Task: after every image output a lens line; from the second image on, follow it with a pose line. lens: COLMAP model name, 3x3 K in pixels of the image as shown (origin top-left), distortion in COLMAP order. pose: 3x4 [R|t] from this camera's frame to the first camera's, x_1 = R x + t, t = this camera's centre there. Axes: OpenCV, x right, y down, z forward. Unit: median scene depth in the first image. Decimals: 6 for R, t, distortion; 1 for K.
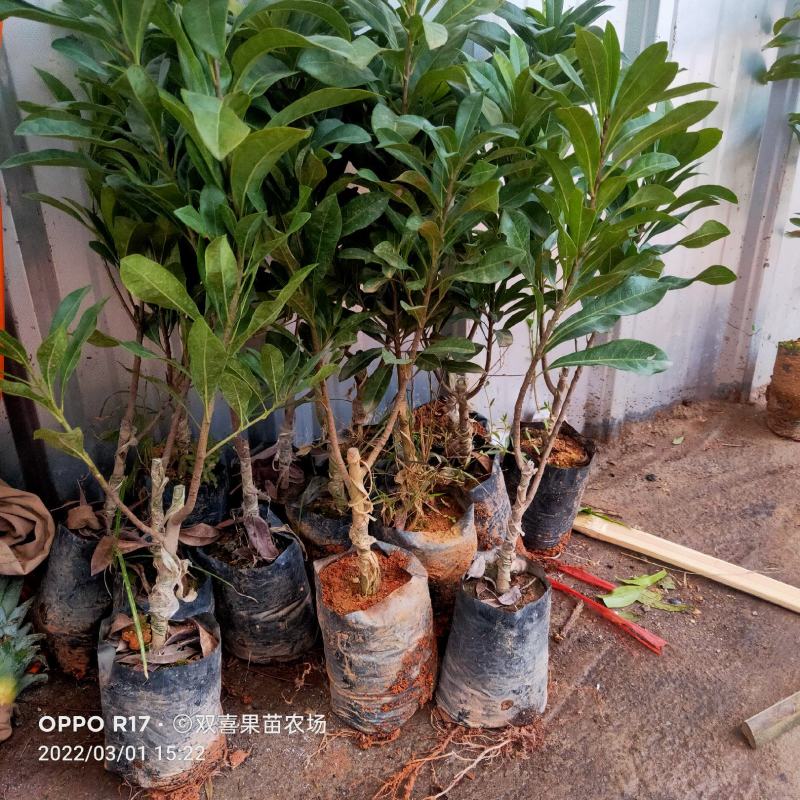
lens RADIAL K [[823.9, 0, 396.8], [0, 823.9, 399.6], [0, 0, 1]] dist [0.032281, 0.000000]
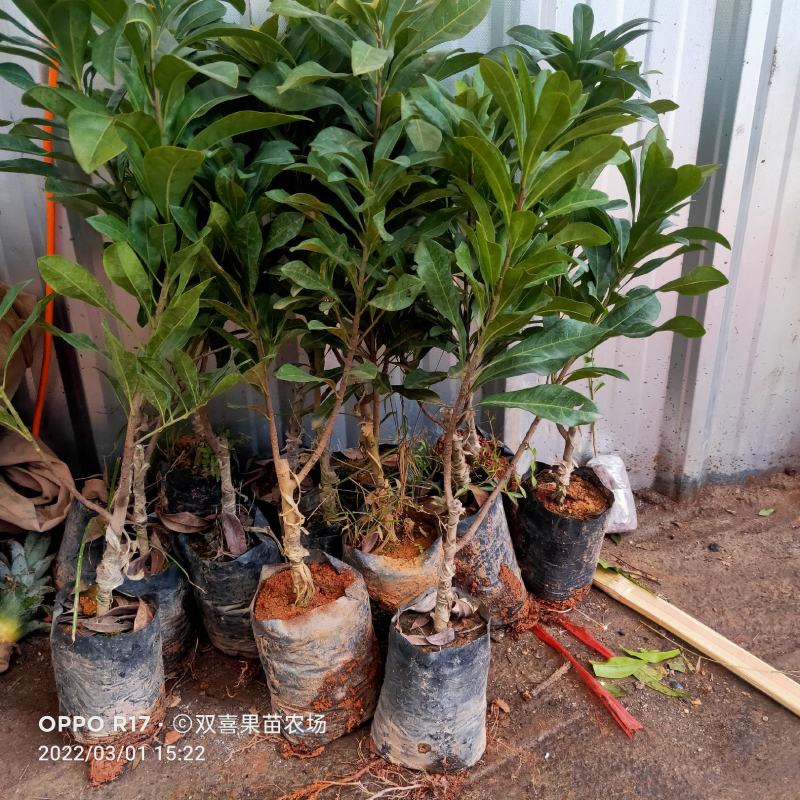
lens RADIAL K [[823.9, 0, 396.5], [0, 823.9, 399.1], [0, 0, 1]] dist [0.032281, 0.000000]
pose [[0.951173, 0.120861, -0.284013, 0.312518], [-0.127443, 0.991835, -0.004737, -0.024726], [0.281121, 0.040701, 0.958809, 0.046841]]
